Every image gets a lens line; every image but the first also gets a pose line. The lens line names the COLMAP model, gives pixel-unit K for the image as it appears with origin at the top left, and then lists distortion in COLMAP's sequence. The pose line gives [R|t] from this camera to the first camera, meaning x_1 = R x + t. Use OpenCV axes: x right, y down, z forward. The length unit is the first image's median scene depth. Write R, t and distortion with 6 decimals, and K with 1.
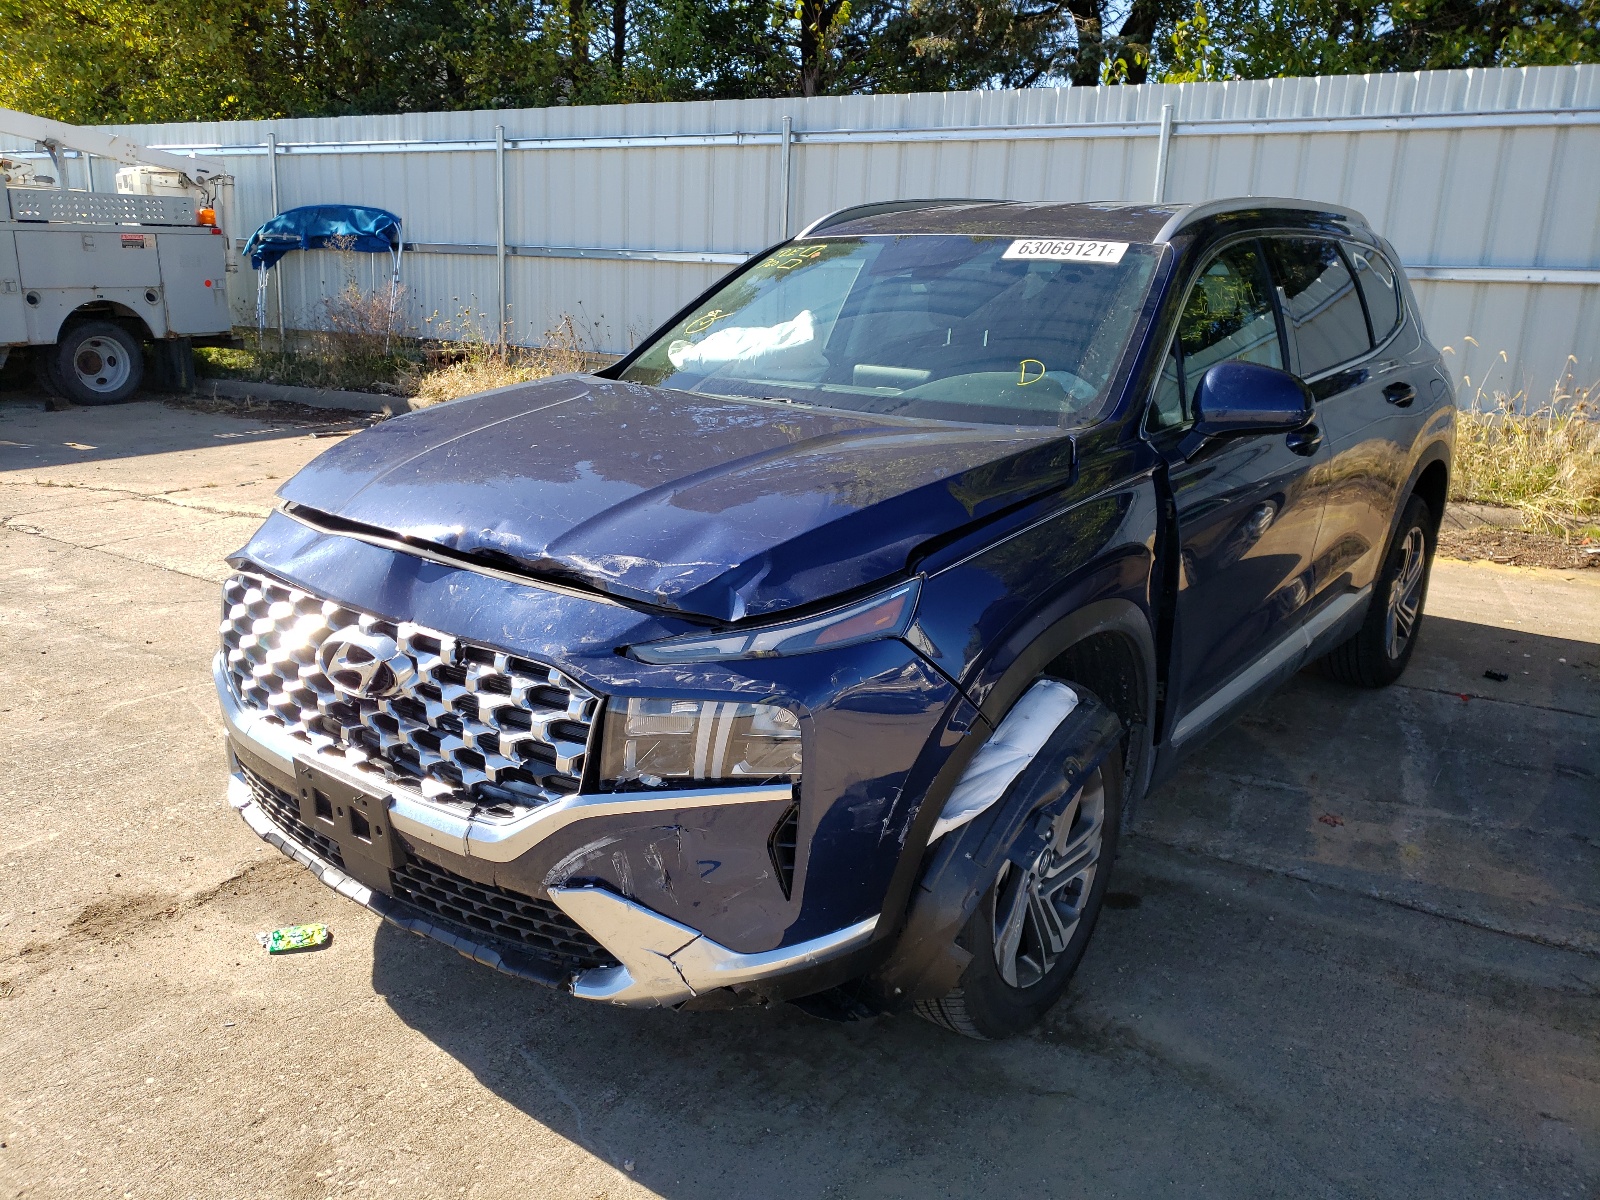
lens RADIAL K [[1271.7, 0, 800.0], [0, 1271.7, 600.0], [0, 0, 1]] dist [0.013055, 0.004141]
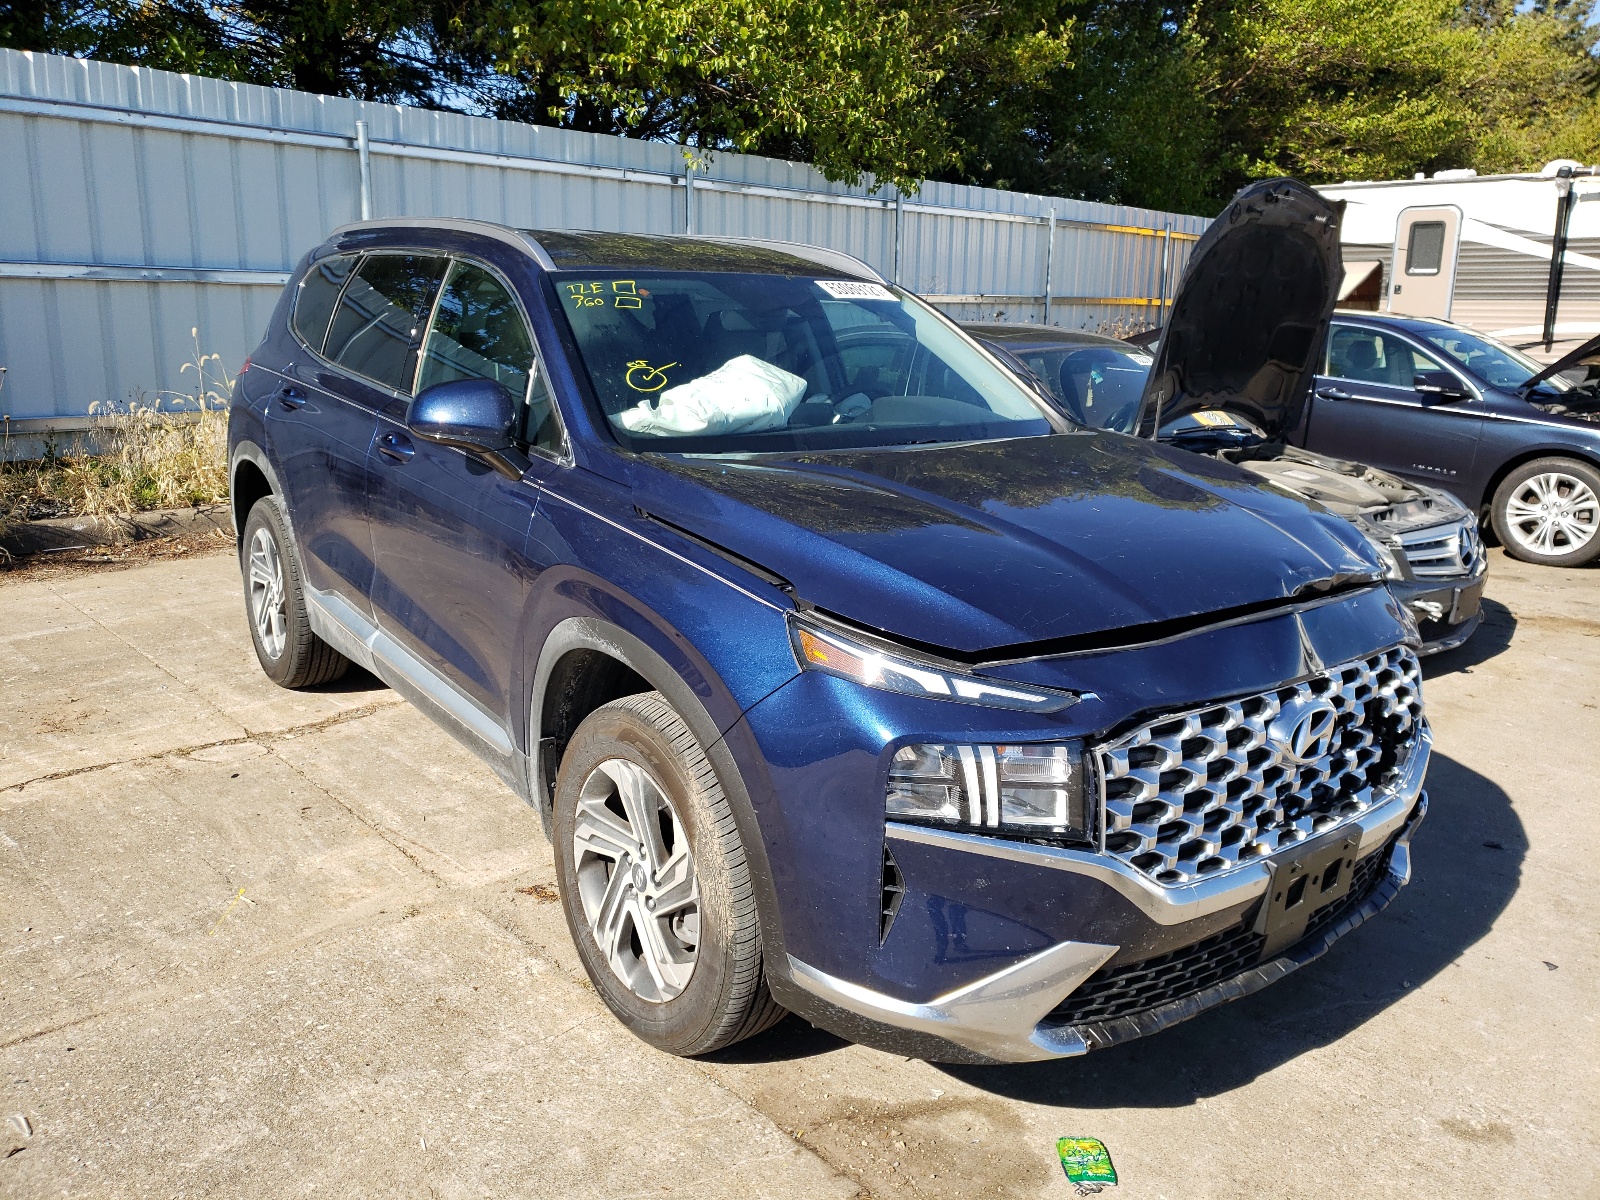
lens RADIAL K [[1271.7, 0, 800.0], [0, 1271.7, 600.0], [0, 0, 1]] dist [0.013055, 0.004141]
pose [[0.142066, -0.259028, 0.955365, -1.309125], [0.222930, 0.948731, 0.224079, -0.376471], [-0.964427, 0.181145, 0.192527, 1.119351]]
